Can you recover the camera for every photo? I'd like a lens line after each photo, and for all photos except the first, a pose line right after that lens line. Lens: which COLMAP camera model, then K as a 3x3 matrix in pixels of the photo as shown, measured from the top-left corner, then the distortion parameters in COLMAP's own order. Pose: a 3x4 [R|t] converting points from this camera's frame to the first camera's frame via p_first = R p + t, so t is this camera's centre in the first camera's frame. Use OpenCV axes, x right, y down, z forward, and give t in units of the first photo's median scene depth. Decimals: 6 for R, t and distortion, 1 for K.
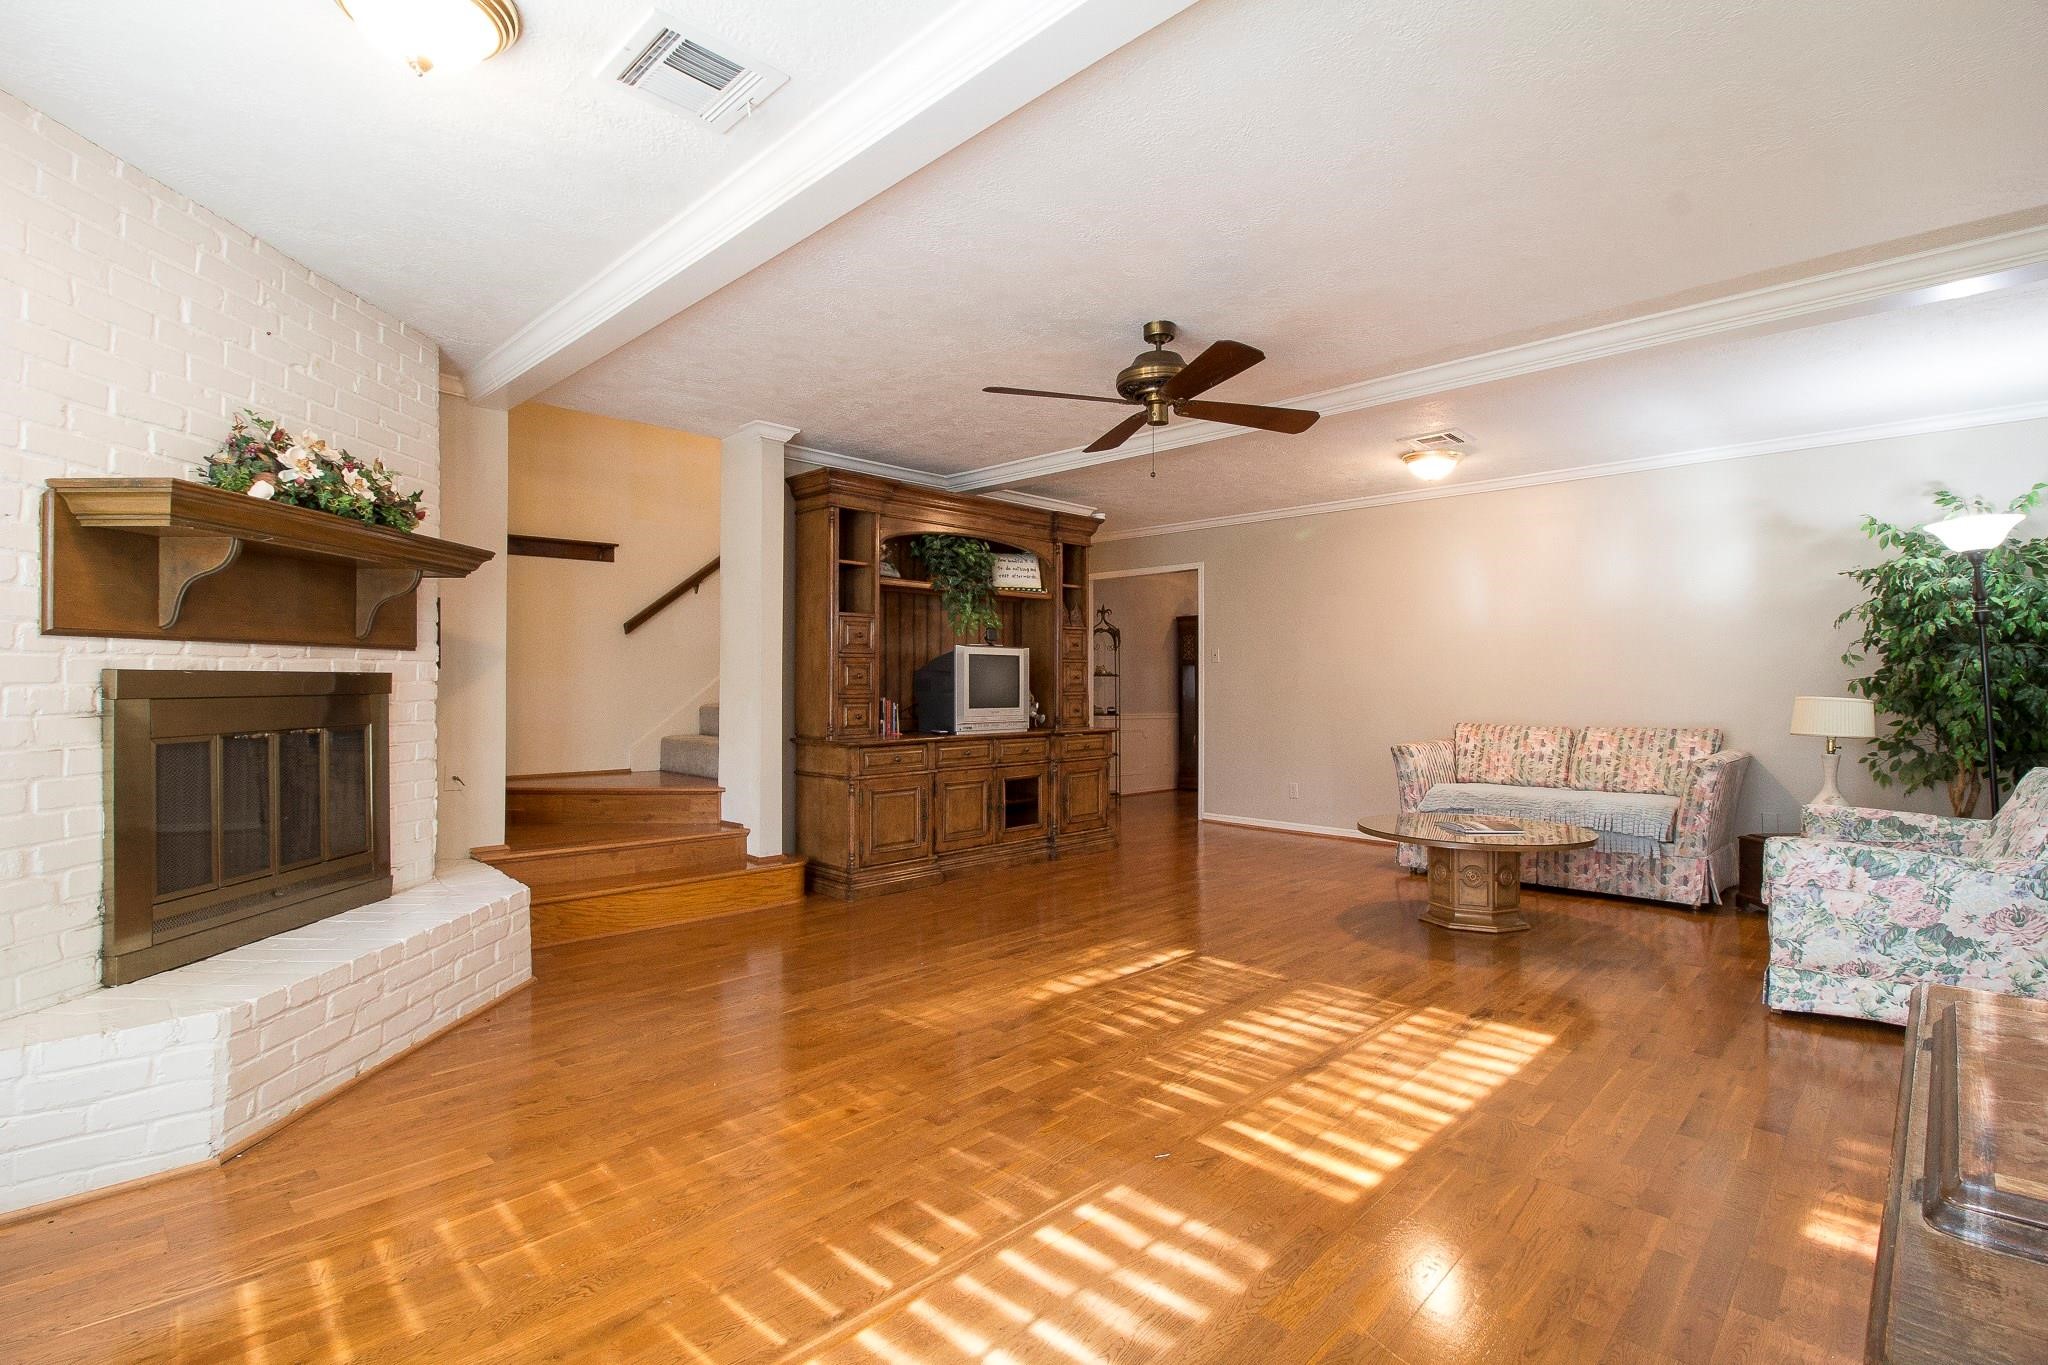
lens RADIAL K [[951.4, 0, 1033.9], [0, 951.4, 666.5], [0, 0, 1]] dist [-0.004623, -0.007833]
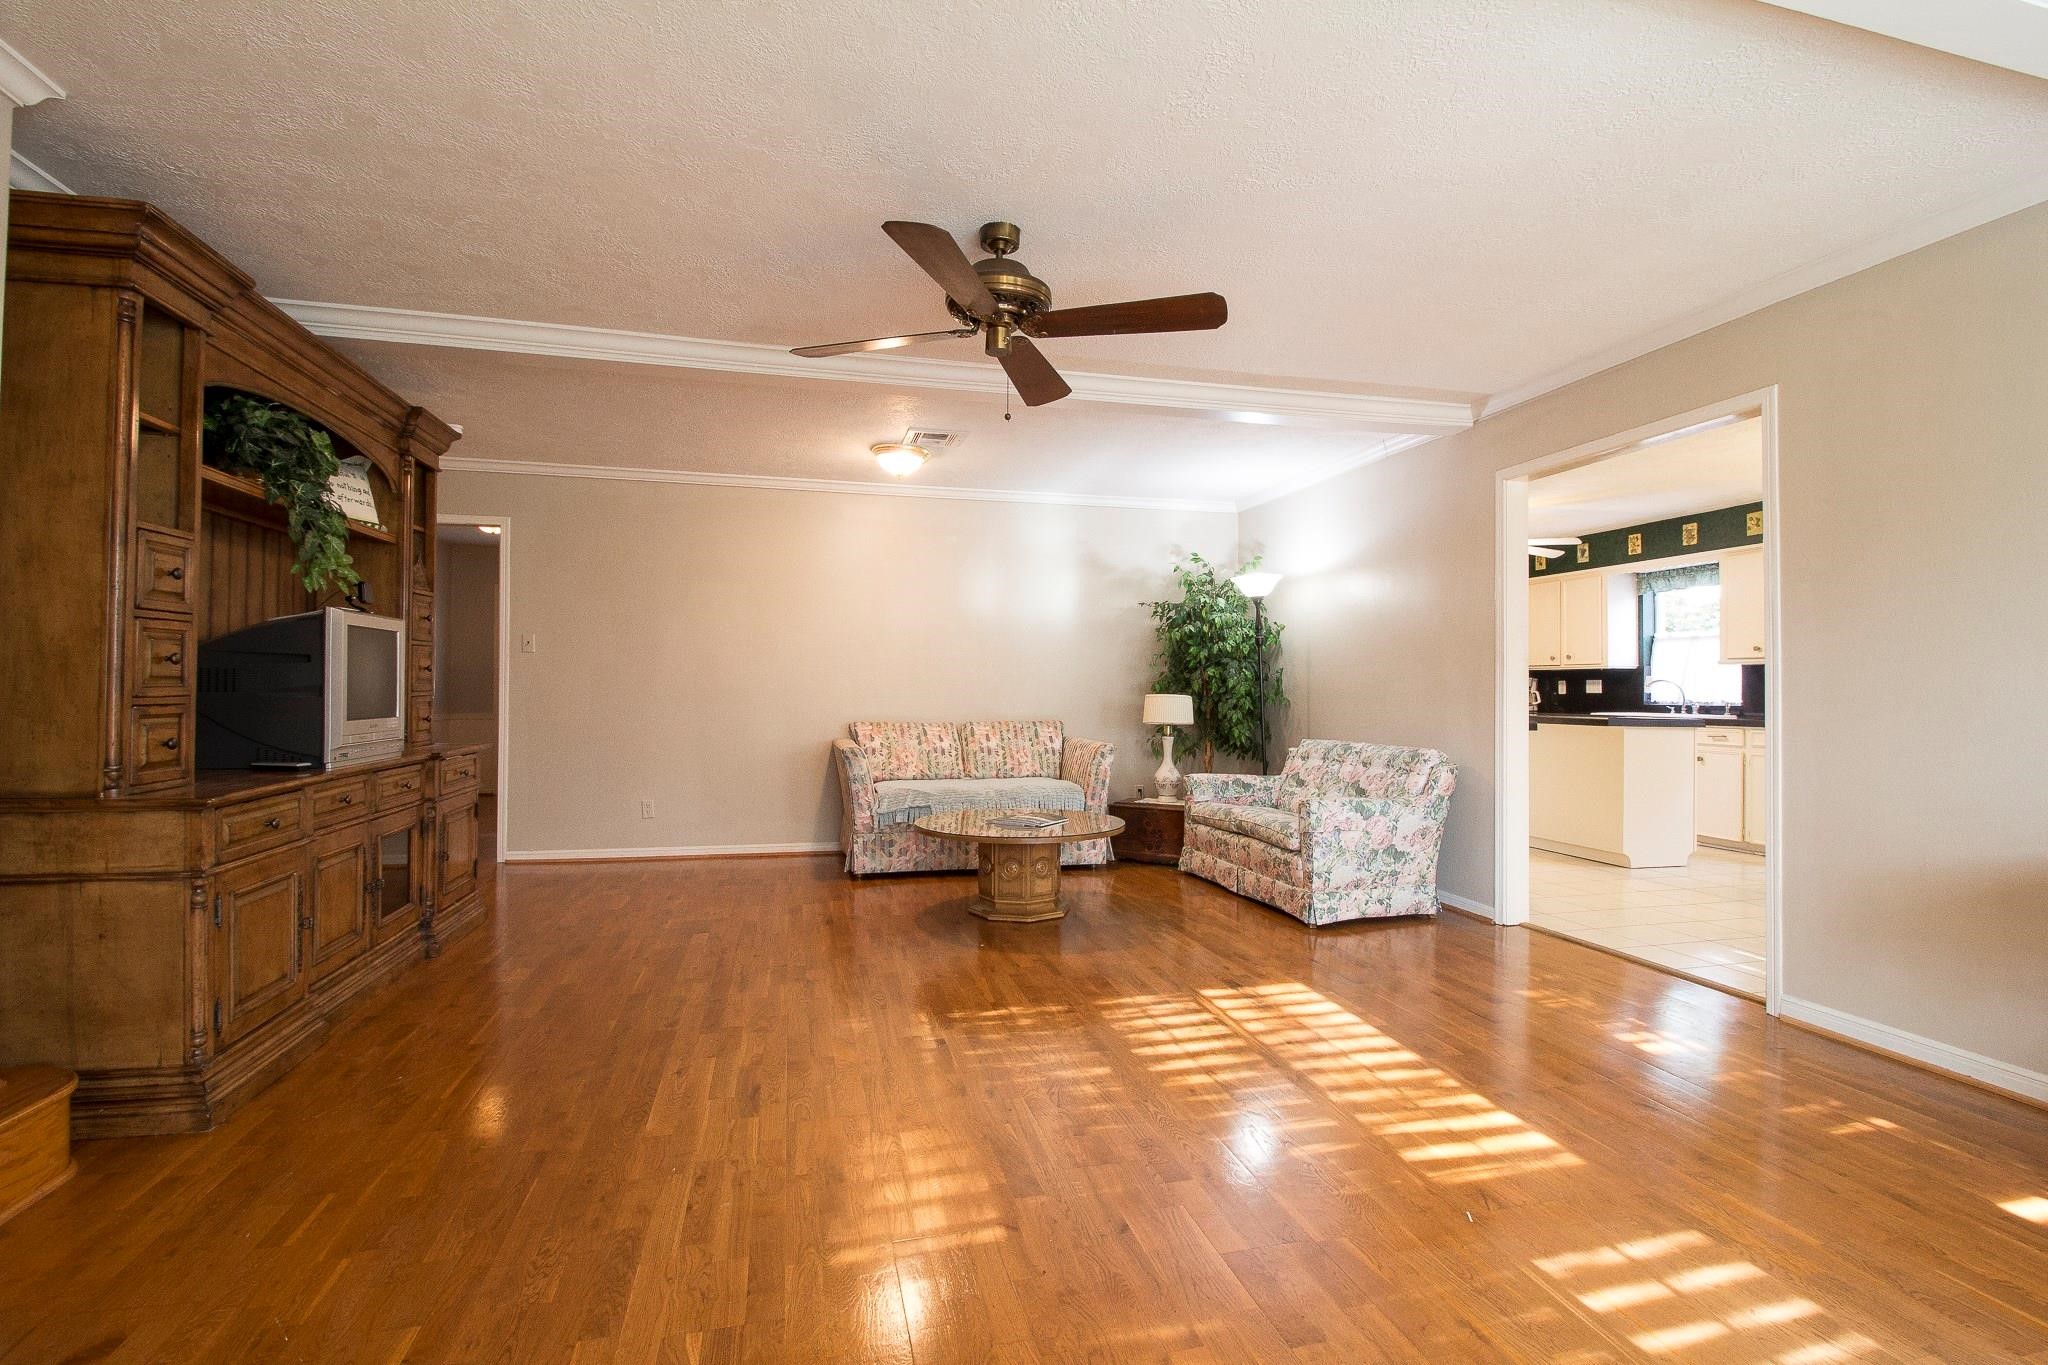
lens RADIAL K [[951.4, 0, 1032.5], [0, 951.4, 675.6], [0, 0, 1]] dist [-0.004623, -0.007833]
pose [[0.524029, 0.012974, 0.851602, -0.376885], [-0.023655, 0.999720, -0.000674, 0.008708], [-0.851372, -0.019792, 0.524189, 0.397401]]
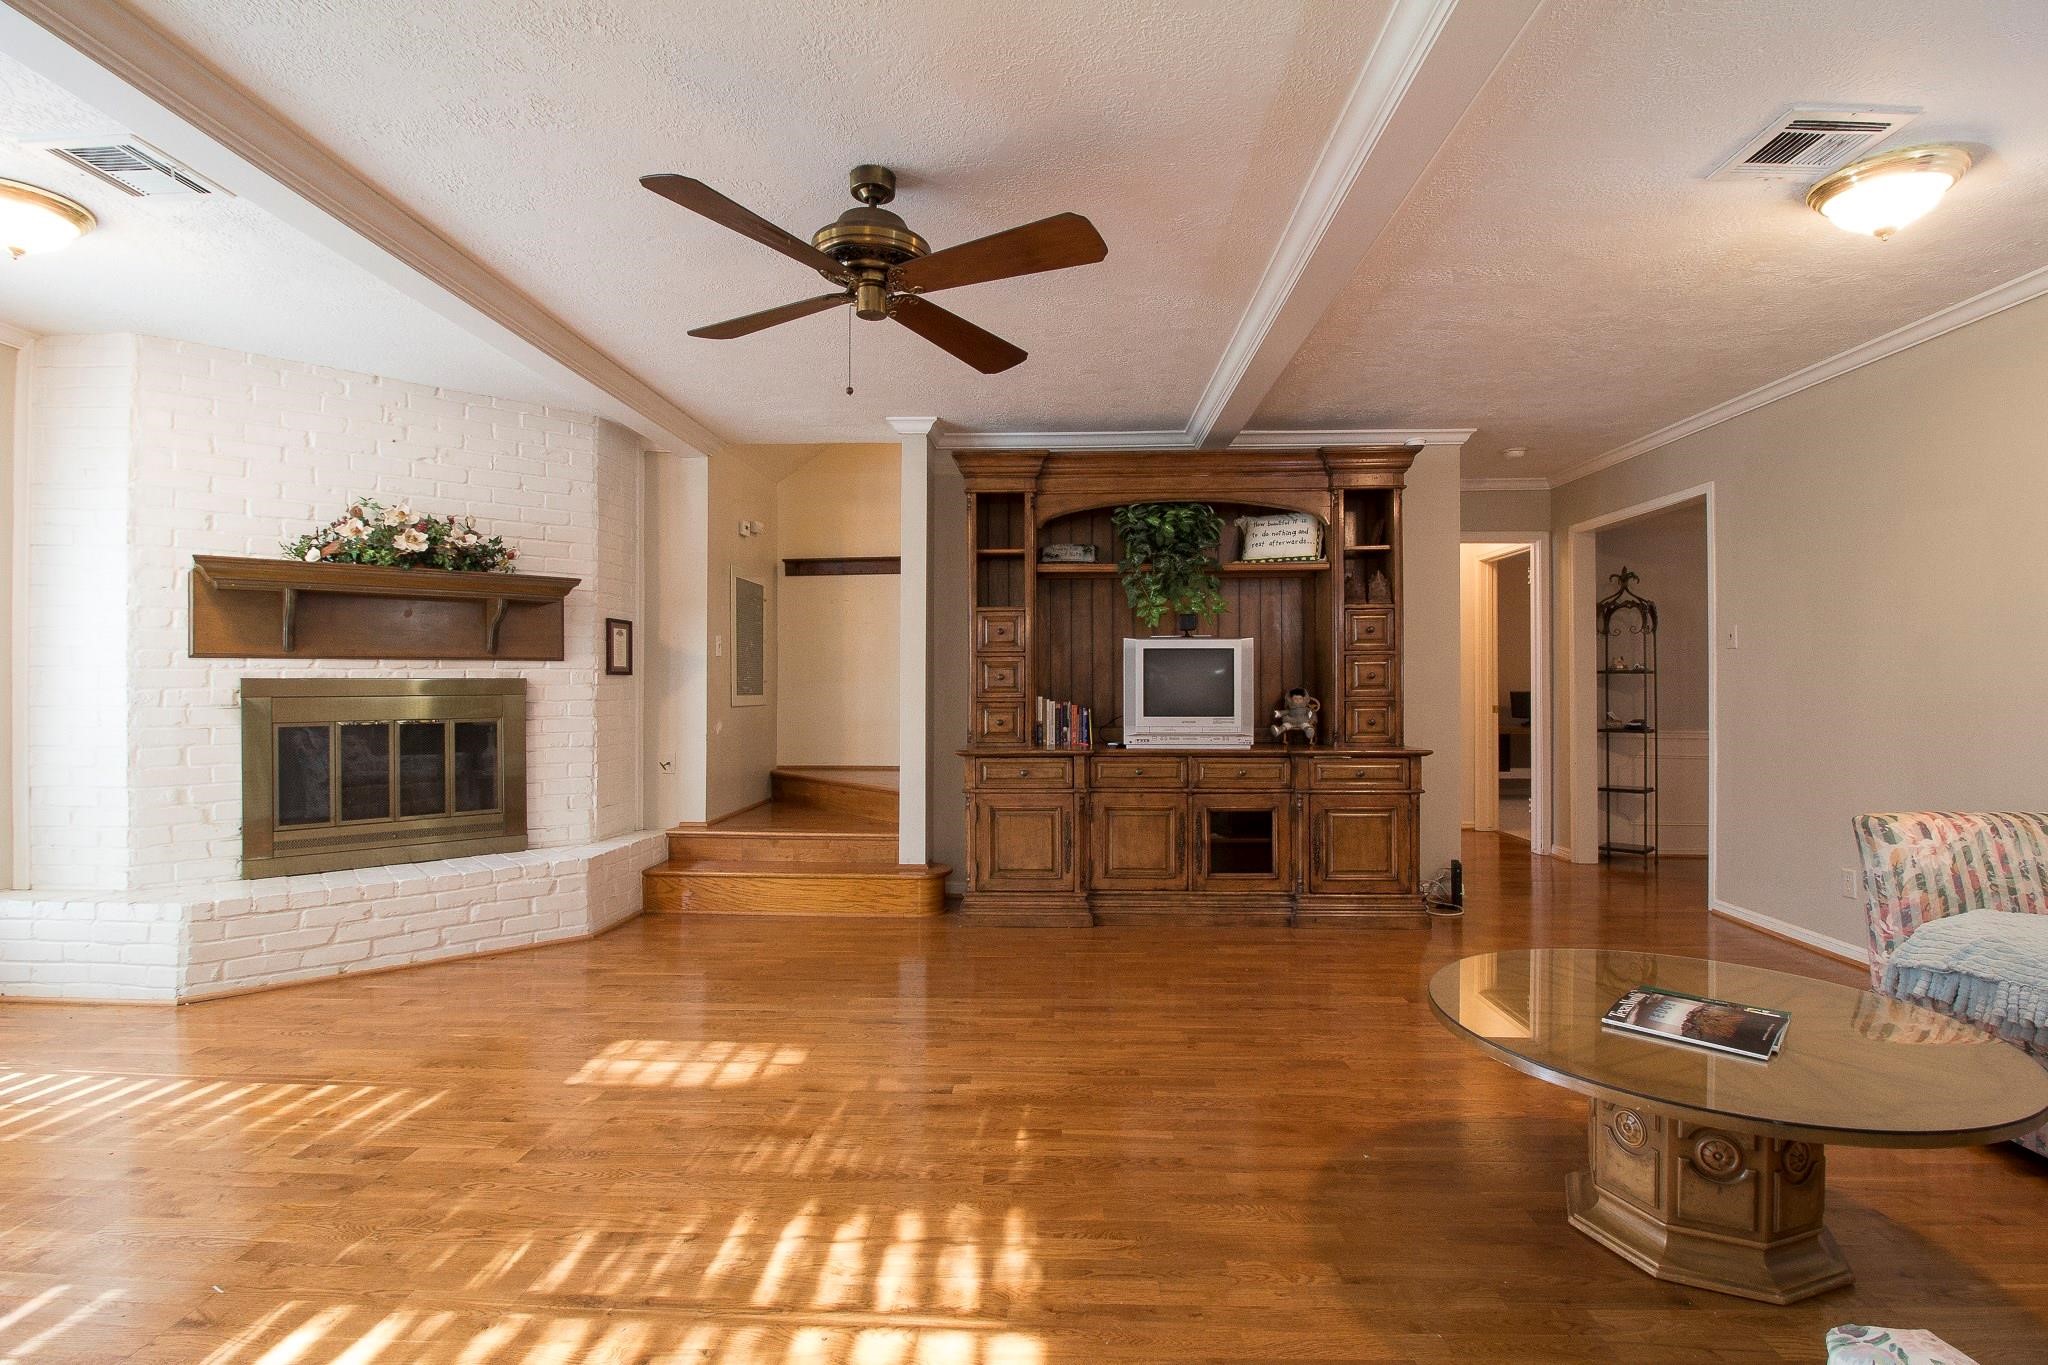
lens RADIAL K [[951.4, 0, 1030.0], [0, 951.4, 666.7], [0, 0, 1]] dist [-0.004623, -0.007833]
pose [[0.672699, -0.016393, -0.739735, 0.515277], [0.015359, 0.999849, -0.008190, 0.008181], [0.739757, -0.005852, 0.672849, 0.434619]]
